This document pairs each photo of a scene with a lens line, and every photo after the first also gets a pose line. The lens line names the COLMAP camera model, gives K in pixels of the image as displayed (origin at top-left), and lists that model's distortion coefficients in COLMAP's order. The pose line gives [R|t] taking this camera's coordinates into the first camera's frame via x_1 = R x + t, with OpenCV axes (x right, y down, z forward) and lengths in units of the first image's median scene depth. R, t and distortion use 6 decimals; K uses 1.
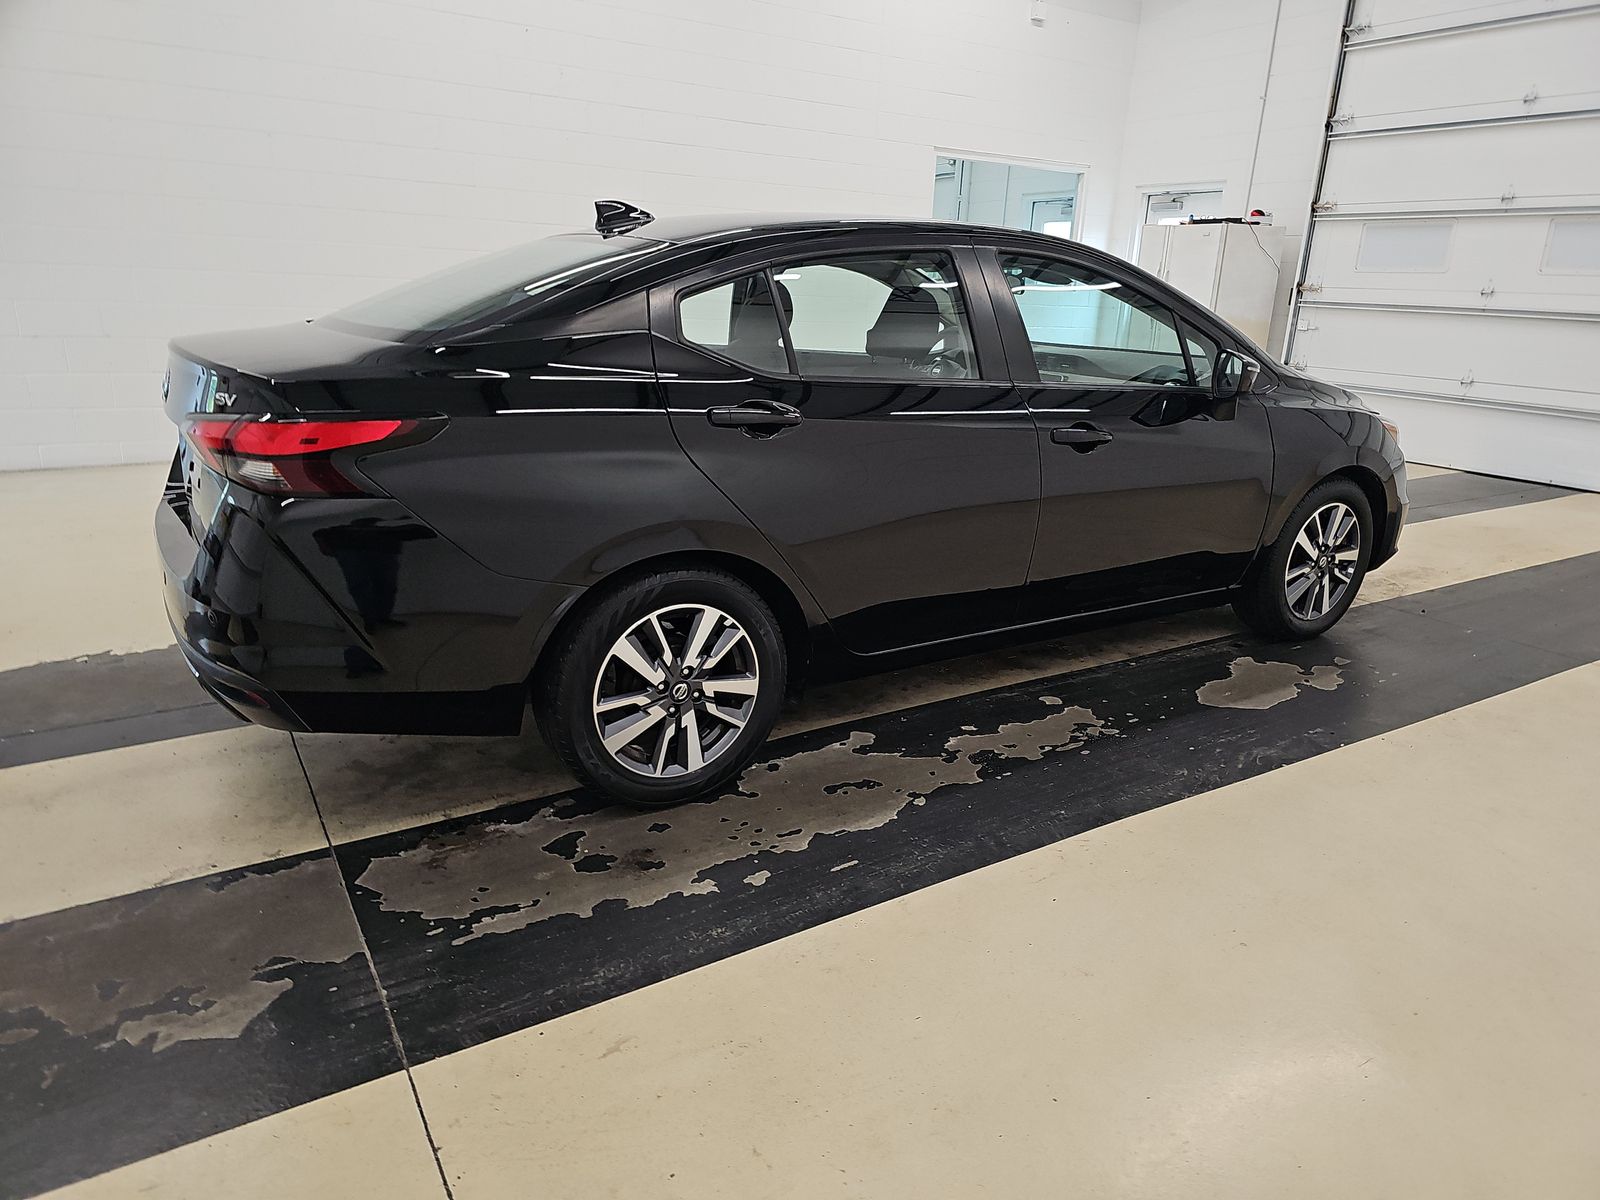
lens RADIAL K [[1069.3, 0, 867.8], [0, 1069.3, 598.3], [0, 0, 1]] dist [0.053136, 0.000247]
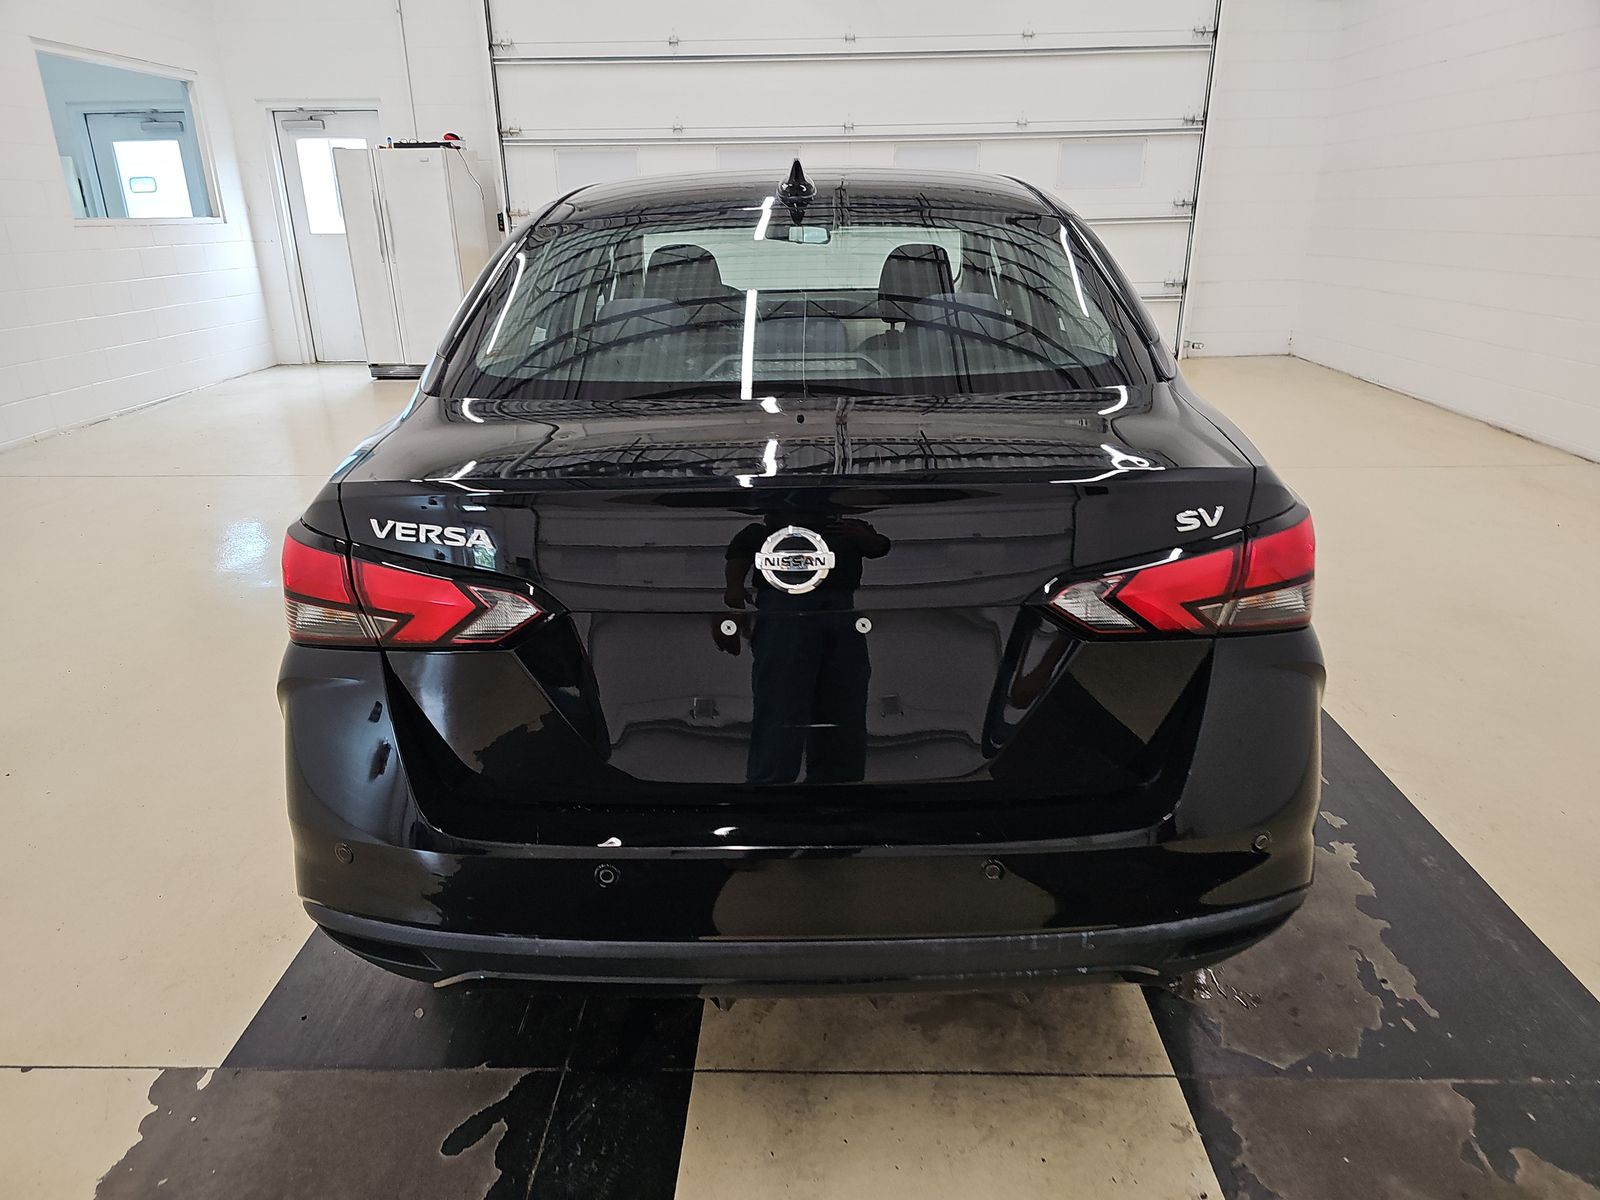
lens RADIAL K [[1048.1, 0, 792.9], [0, 1048.1, 602.3], [0, 0, 1]] dist [0.051198, -0.045341]
pose [[0.558072, -0.336496, 0.758503, -0.525417], [0.274431, 0.937495, 0.213988, -0.141822], [-0.783098, 0.088736, 0.615535, 0.364472]]
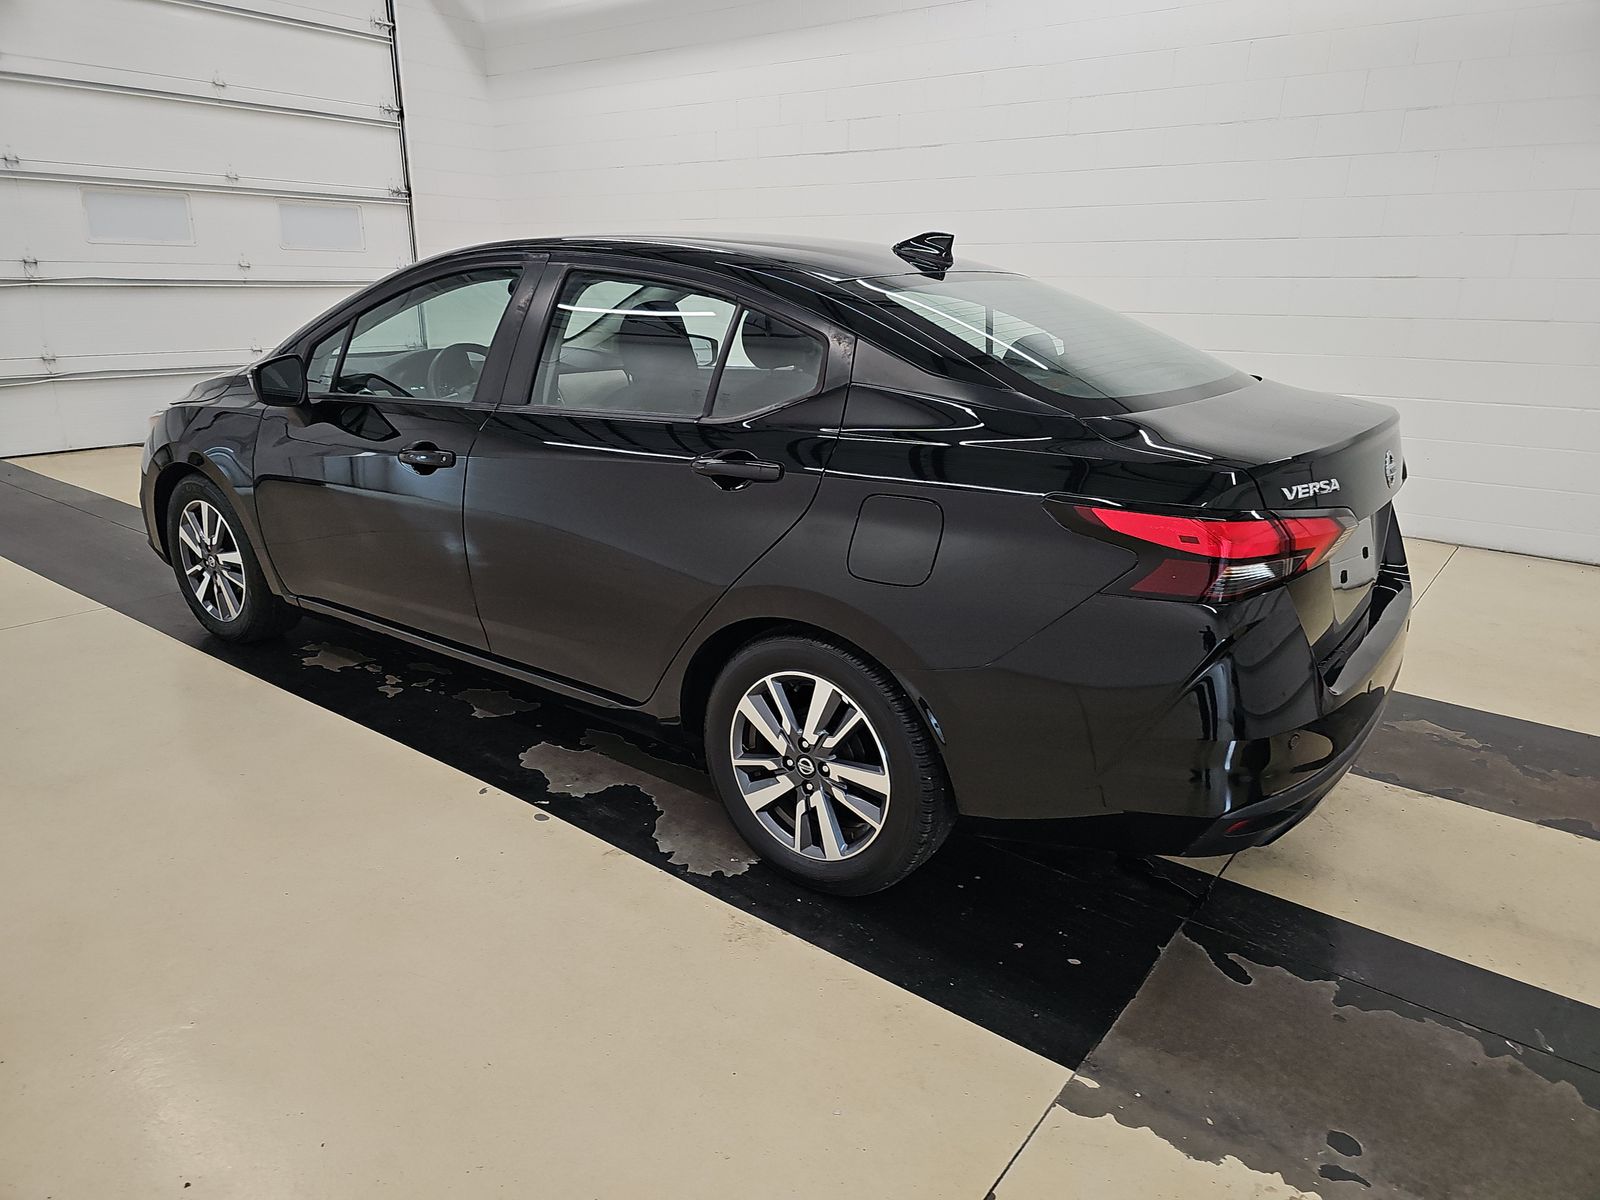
lens RADIAL K [[1048.1, 0, 792.9], [0, 1048.1, 602.3], [0, 0, 1]] dist [0.051198, -0.045341]
pose [[-0.330738, -0.323560, 0.886522, -0.658184], [0.243891, 0.878171, 0.411501, -0.292412], [-0.911663, 0.352314, -0.211531, 0.860298]]
